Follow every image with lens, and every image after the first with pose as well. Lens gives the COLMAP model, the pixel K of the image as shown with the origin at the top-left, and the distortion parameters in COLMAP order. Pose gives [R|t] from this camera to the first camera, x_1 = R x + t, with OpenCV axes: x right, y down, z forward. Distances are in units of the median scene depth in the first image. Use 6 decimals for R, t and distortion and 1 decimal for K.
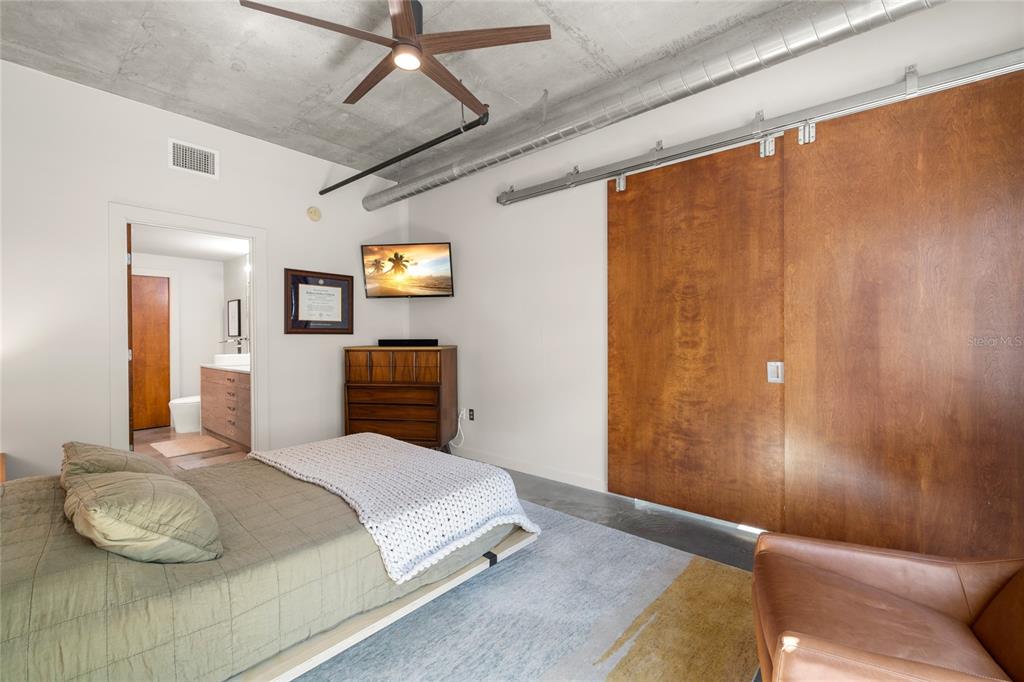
lens RADIAL K [[440.4, 0, 510.8], [0, 440.4, 337.7], [0, 0, 1]] dist [-0.000410, 0.000092]
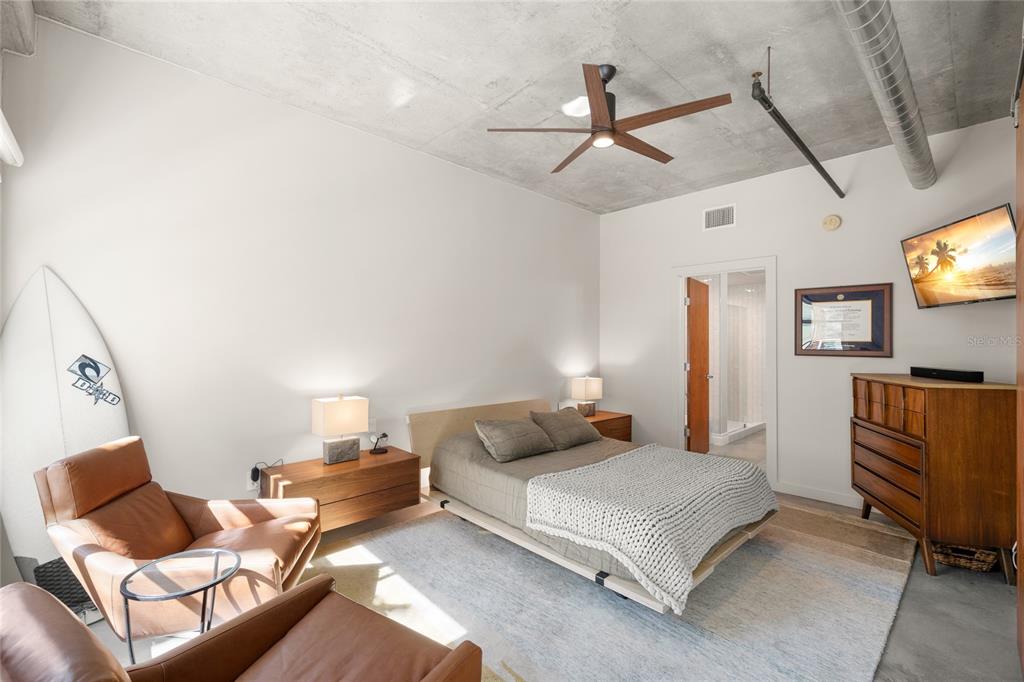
lens RADIAL K [[440.4, 0, 510.9], [0, 440.4, 339.3], [0, 0, 1]] dist [-0.000410, 0.000092]
pose [[-0.097028, -0.001696, -0.995280, 0.491174], [-0.009527, 0.999954, -0.000775, -0.034186], [0.995236, 0.009406, -0.097040, 0.416312]]
